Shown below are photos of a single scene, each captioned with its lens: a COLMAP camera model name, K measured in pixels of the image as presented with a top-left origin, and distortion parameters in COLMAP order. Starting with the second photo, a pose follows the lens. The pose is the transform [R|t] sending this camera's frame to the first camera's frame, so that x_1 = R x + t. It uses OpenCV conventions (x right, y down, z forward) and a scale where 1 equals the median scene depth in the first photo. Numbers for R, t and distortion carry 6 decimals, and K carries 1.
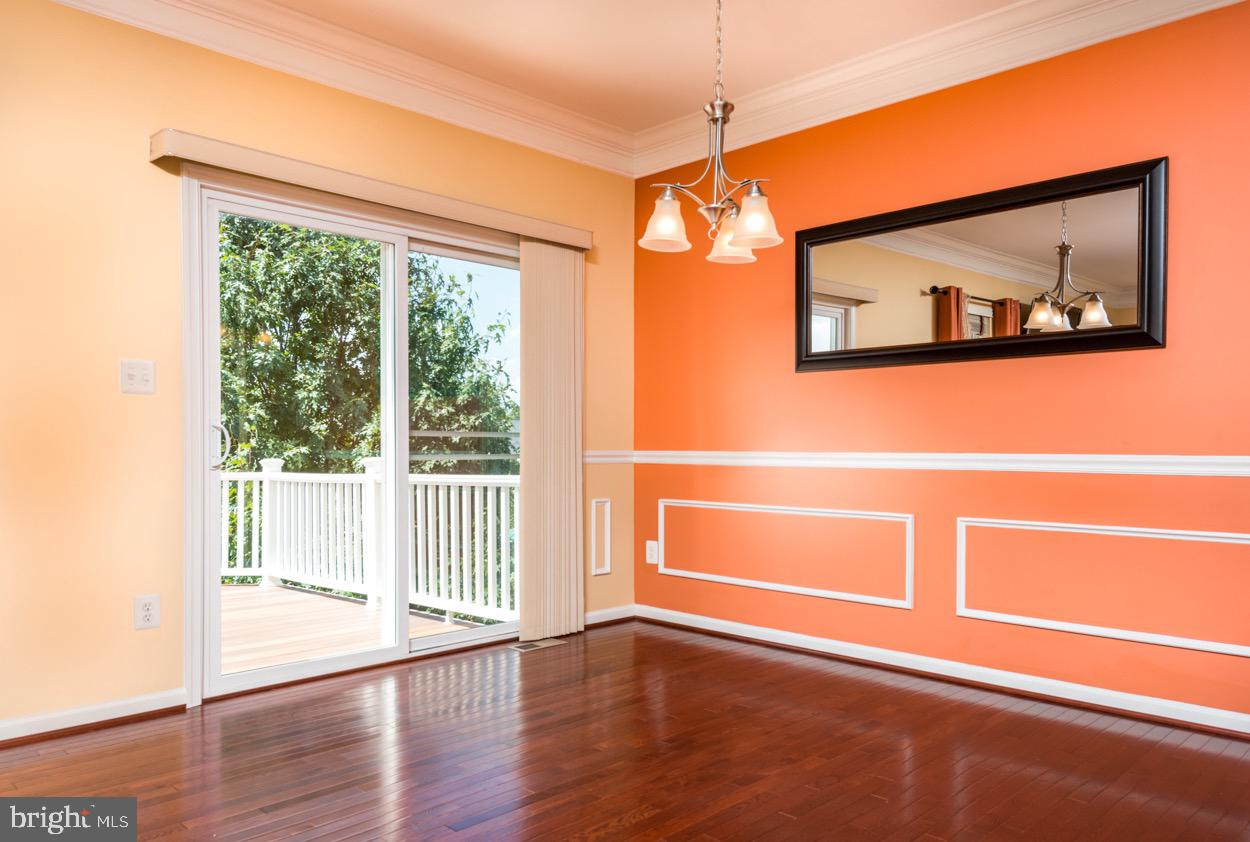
lens RADIAL K [[915.7, 0, 617.4], [0, 915.7, 448.1], [0, 0, 1]] dist [0.021323, -0.004773]
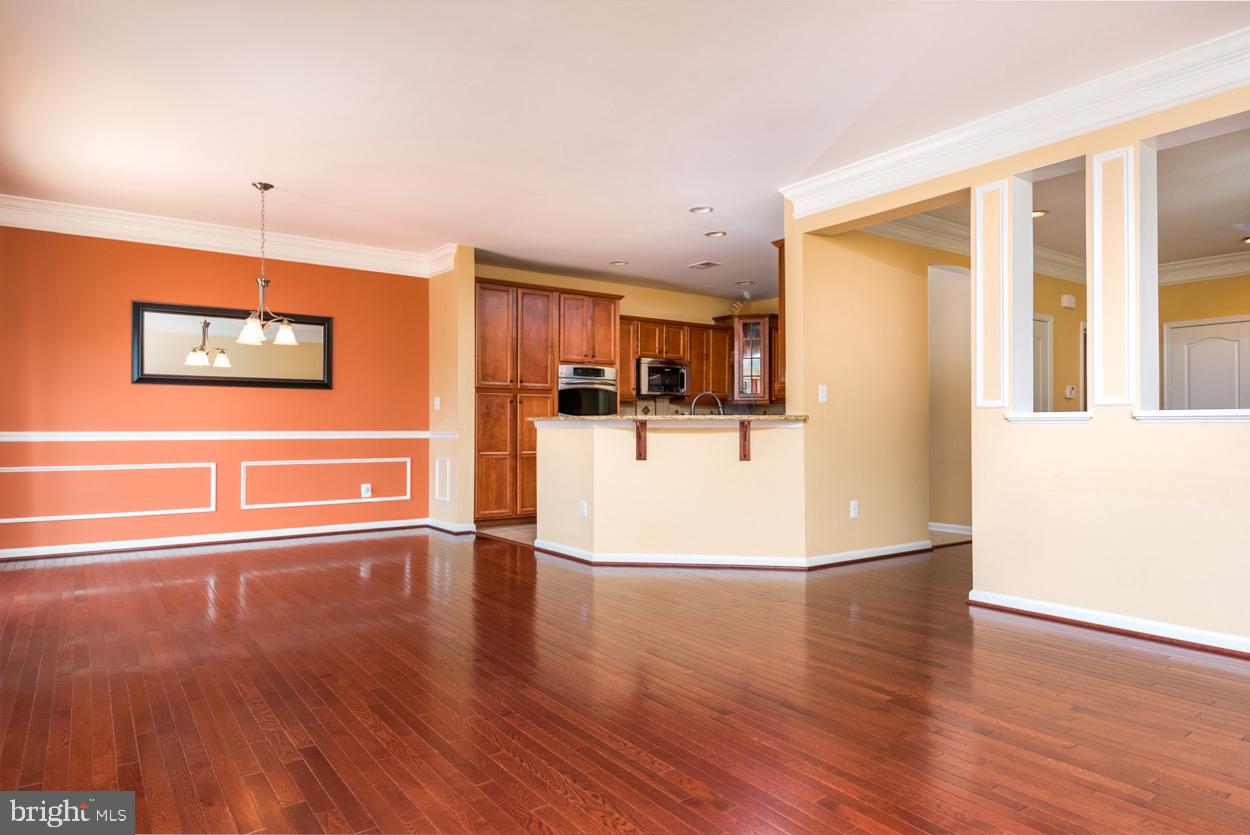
lens RADIAL K [[756.9, 0, 613.7], [0, 756.9, 417.3], [0, 0, 1]] dist [-0.001175, -0.001262]
pose [[0.197750, 0.009936, 0.980202, -1.100299], [0.006456, 0.999914, -0.011438, -0.001154], [-0.980231, 0.008590, 0.197669, -0.159588]]
